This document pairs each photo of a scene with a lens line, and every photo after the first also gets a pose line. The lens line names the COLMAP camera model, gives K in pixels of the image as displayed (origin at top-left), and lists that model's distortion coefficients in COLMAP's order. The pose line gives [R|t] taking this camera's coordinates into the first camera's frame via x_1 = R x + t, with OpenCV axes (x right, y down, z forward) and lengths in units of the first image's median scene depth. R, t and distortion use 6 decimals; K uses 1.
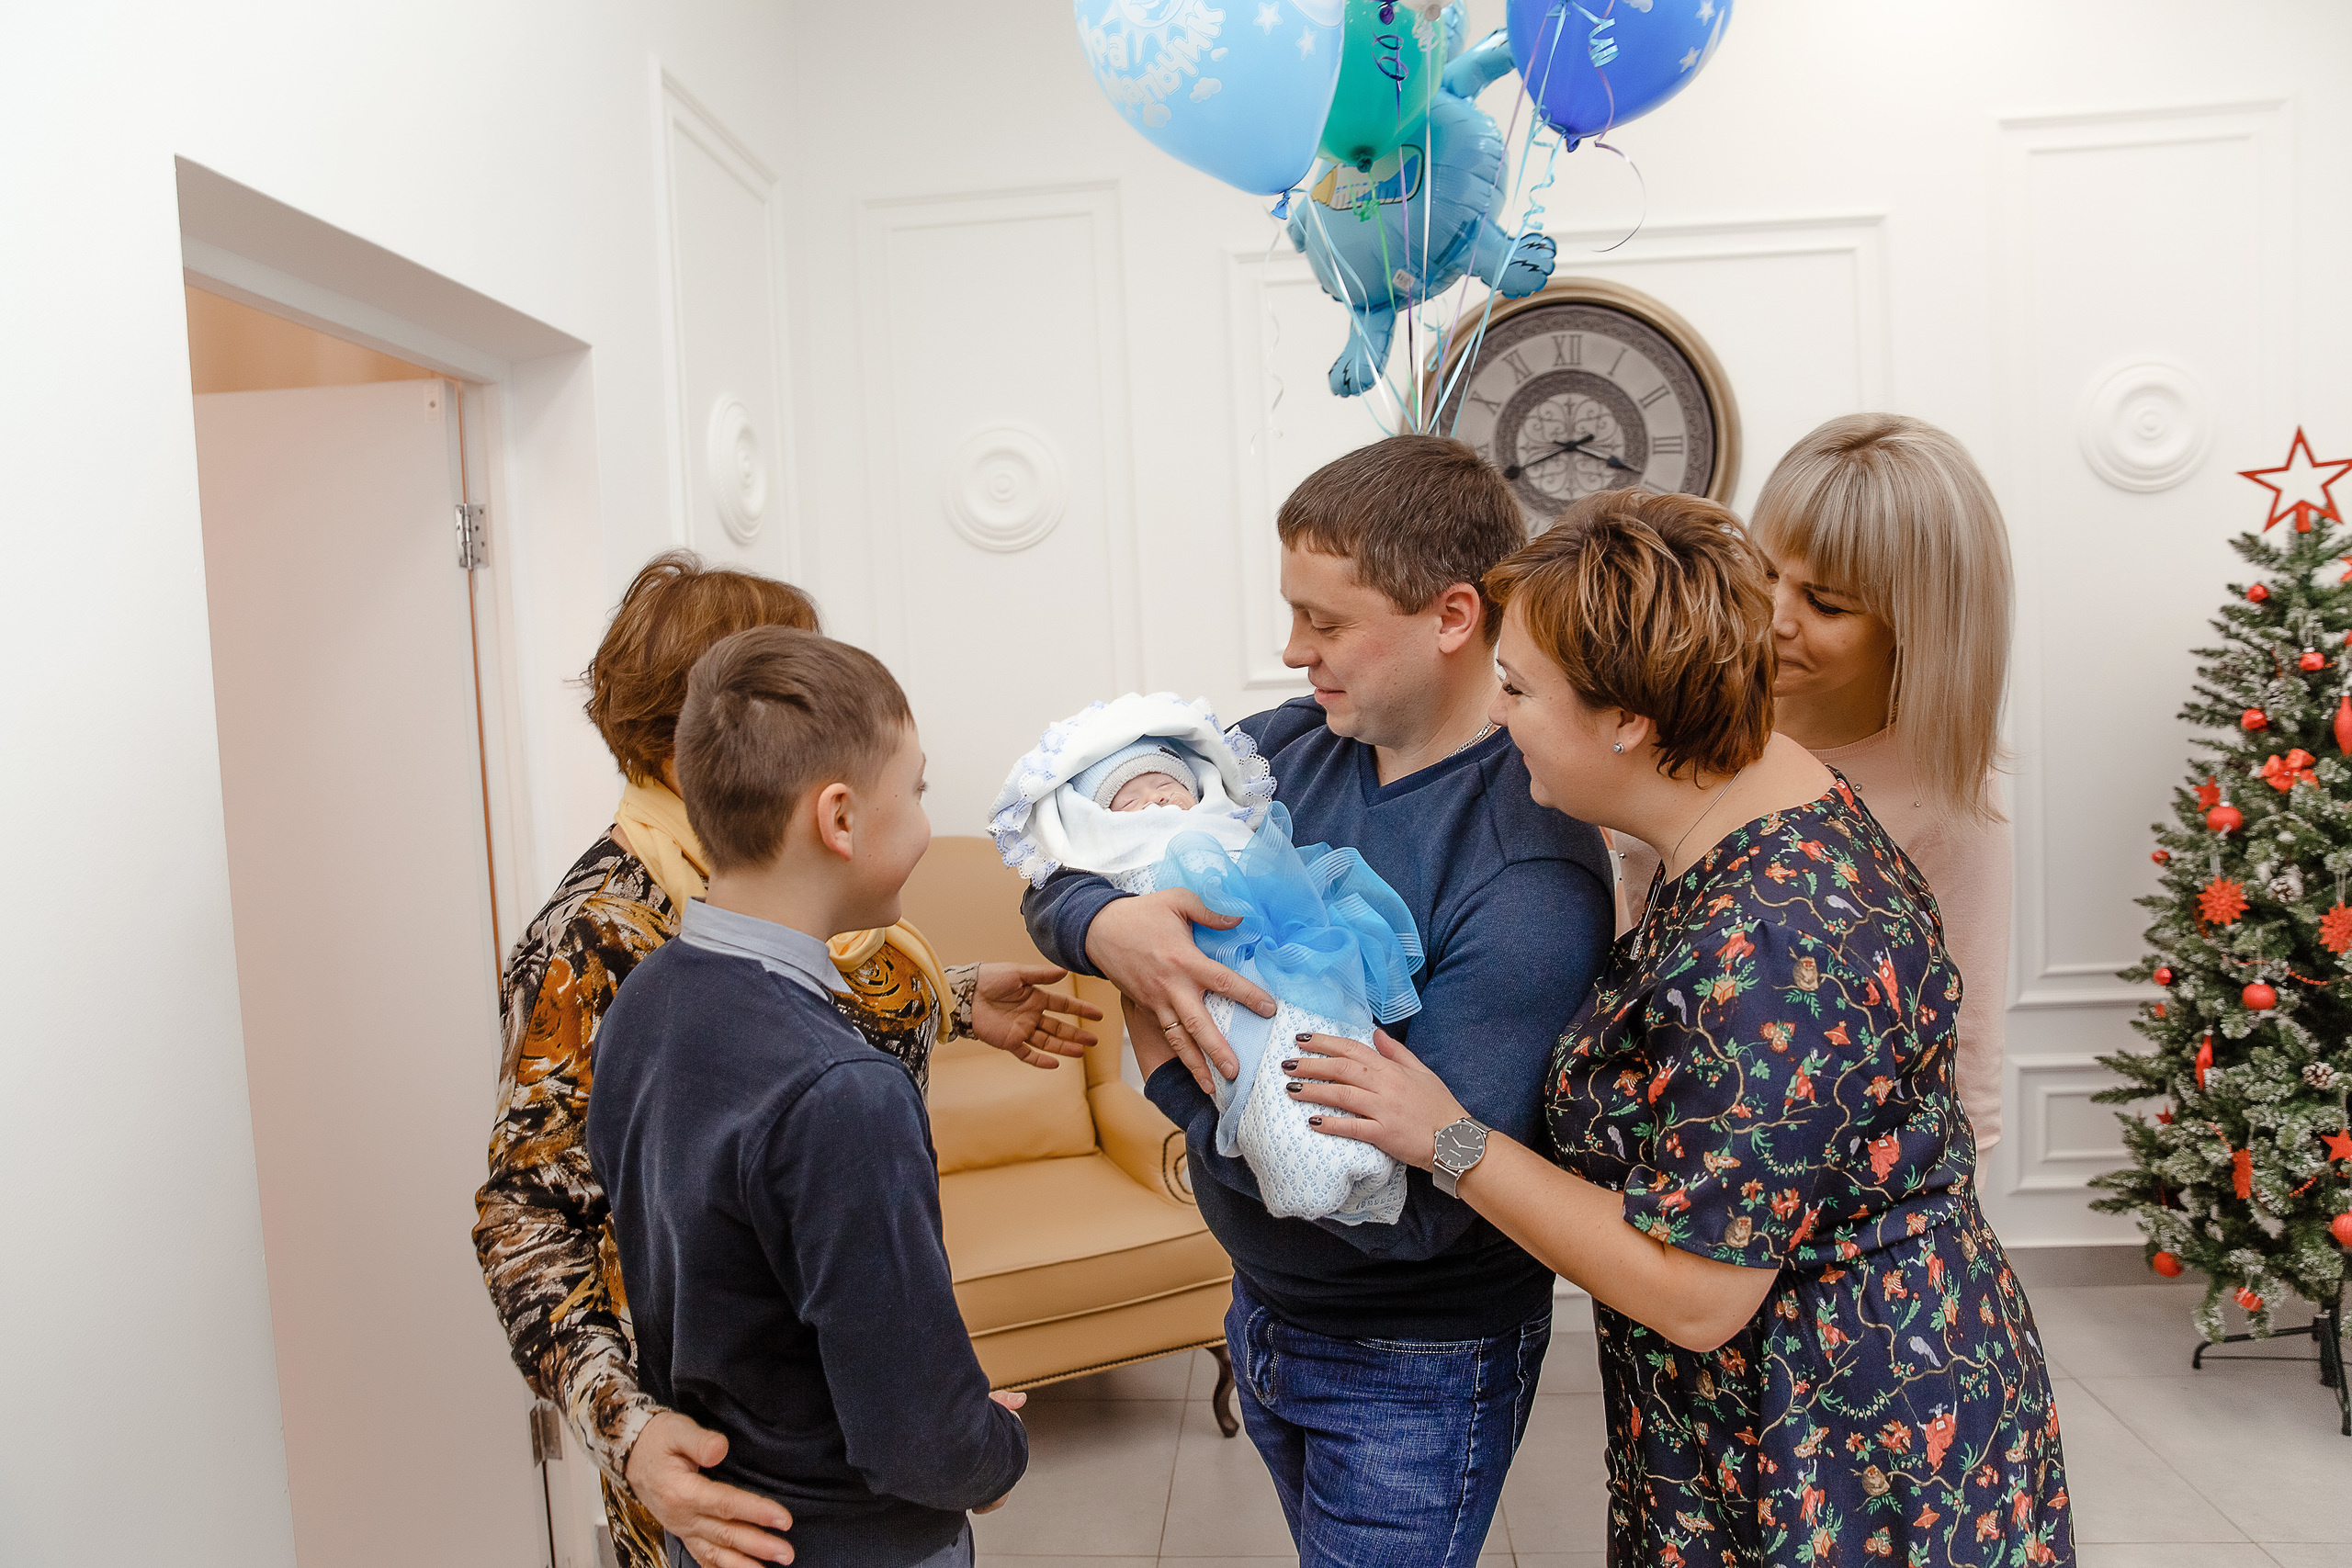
lens RADIAL K [[1641.0, 0, 1176.0], [0, 1641.0, 784.0], [0, 0, 1]] dist [-0.050939, 0.003420]
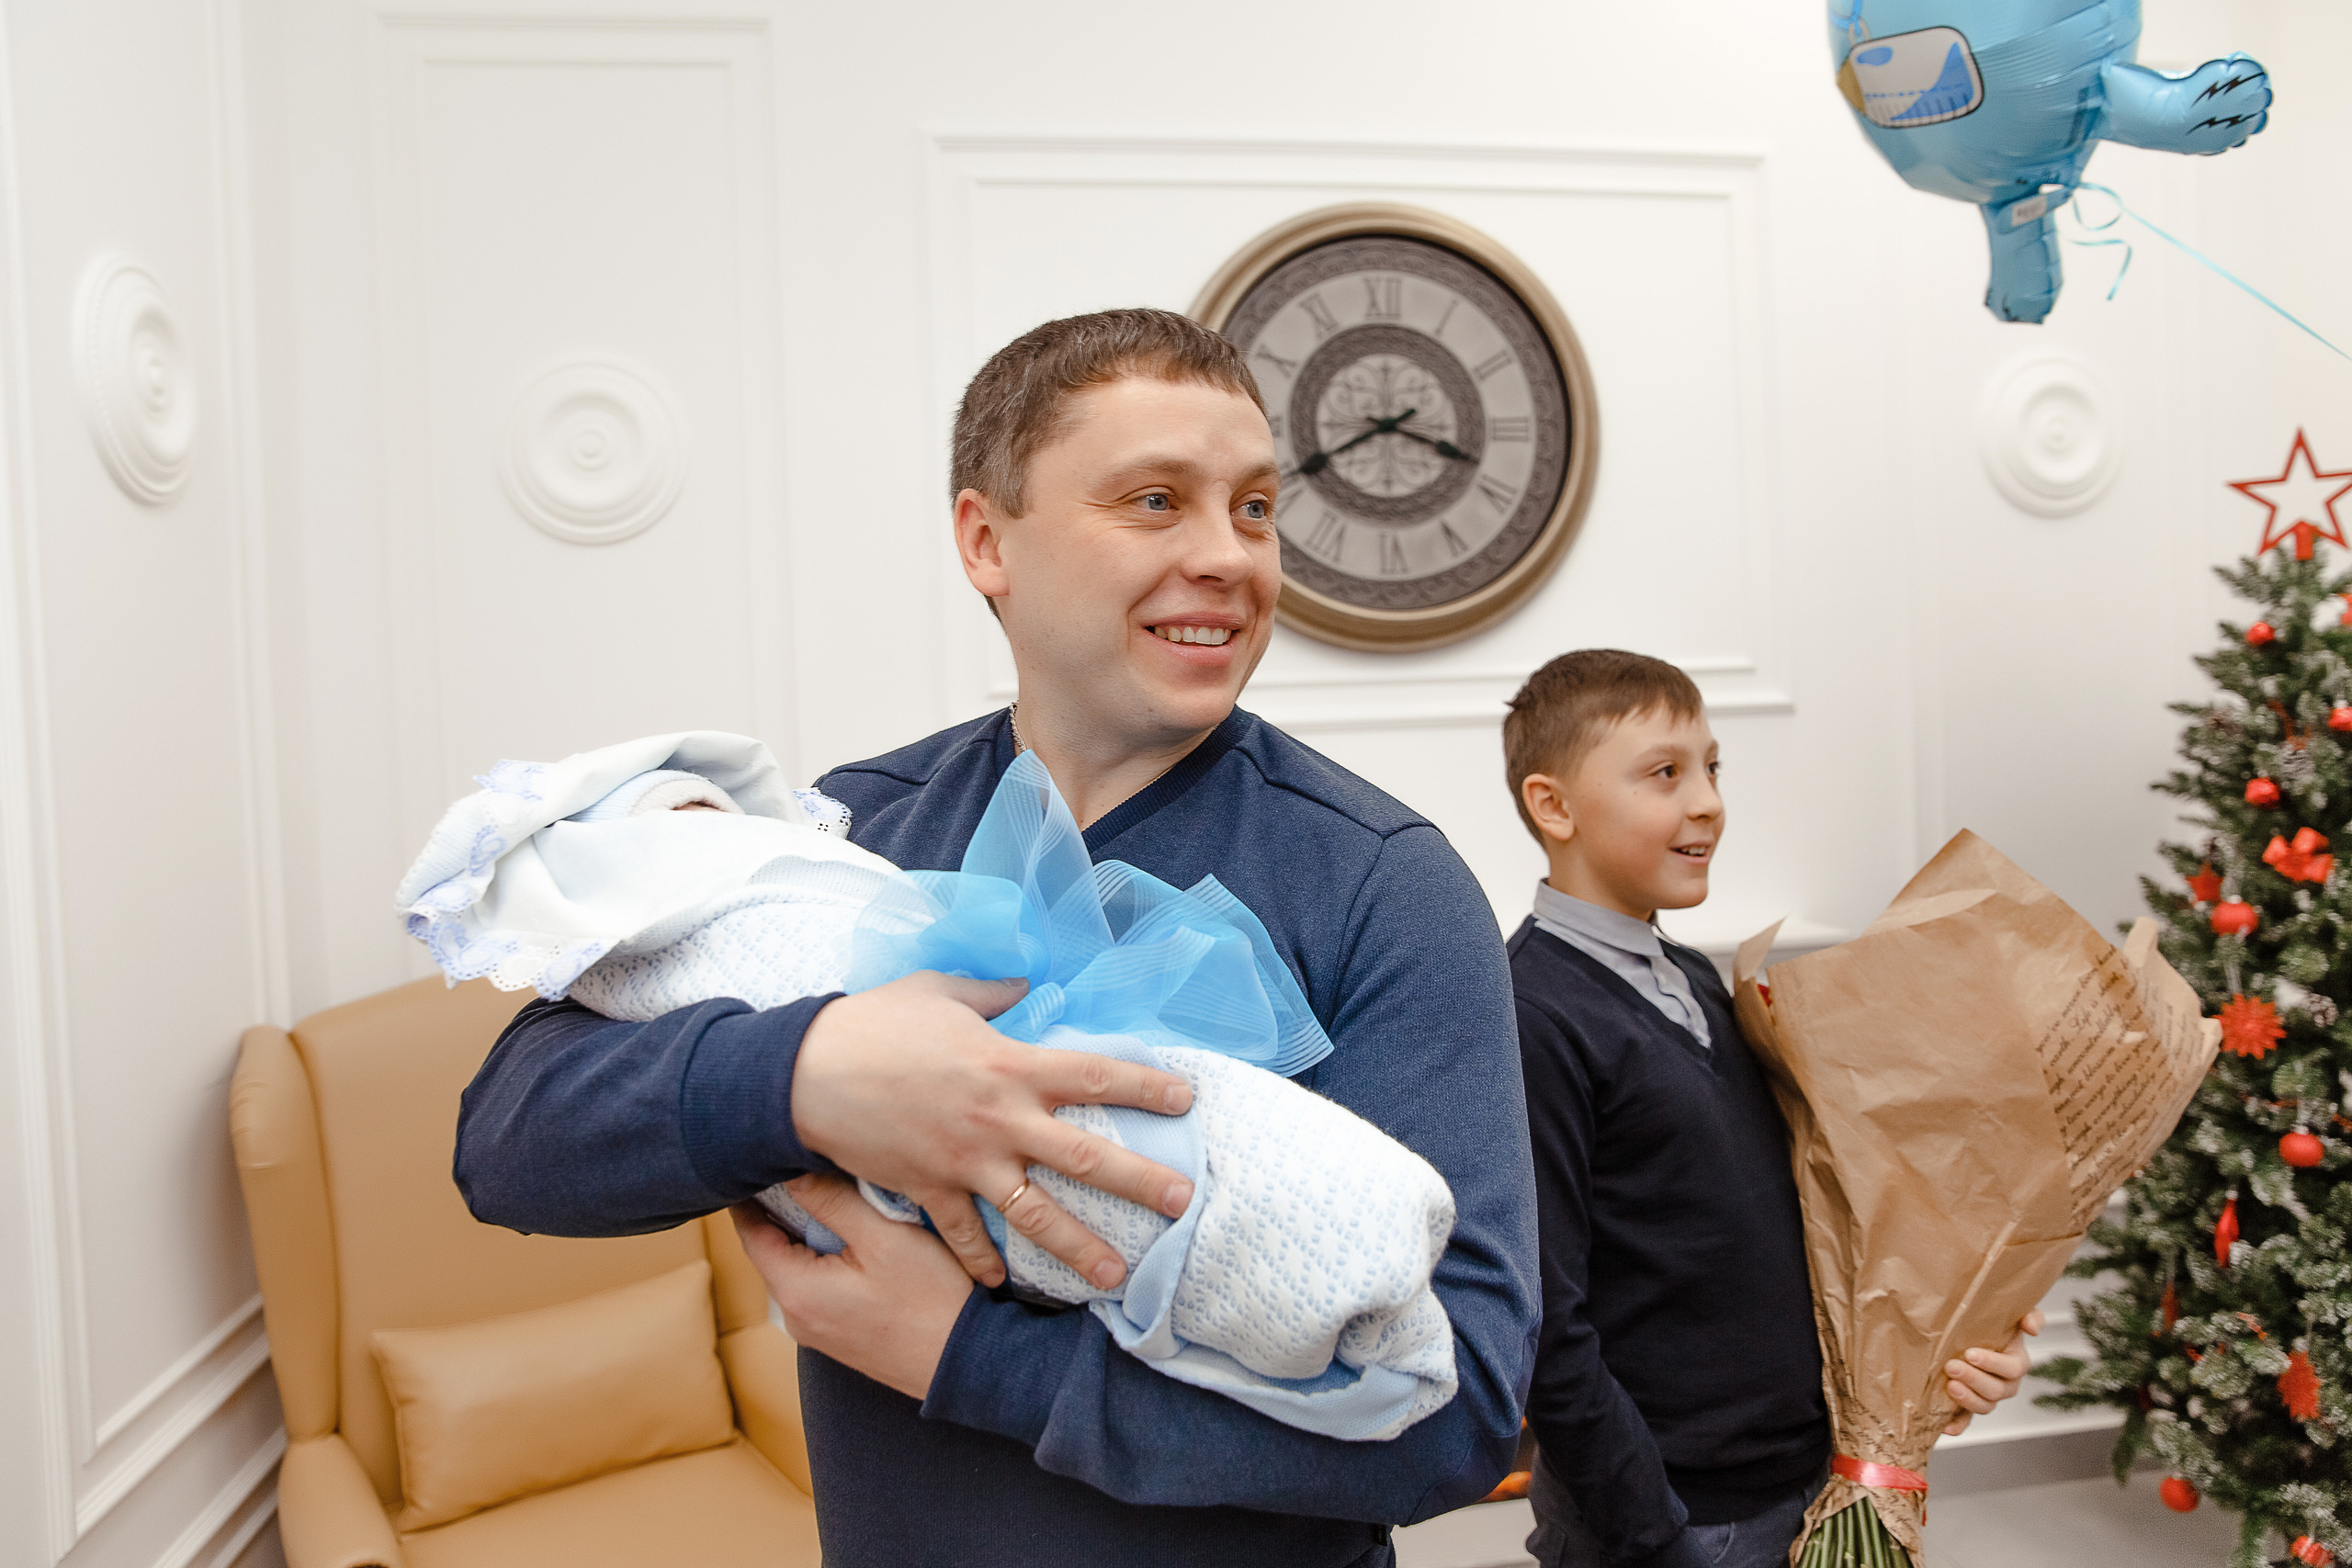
lens RADIAL K [[1601.9, 0, 1178.0], [0, 1601.9, 799.9], [0, 0, 1]] dist [-0.038072, 0.002039]
pose [[0.970229, 0.001523, 0.242183, -0.029918], [0.004746, 0.999669, -0.025298, -0.016370], [-0.242142, 0.025694, 0.969901, 0.318344]]
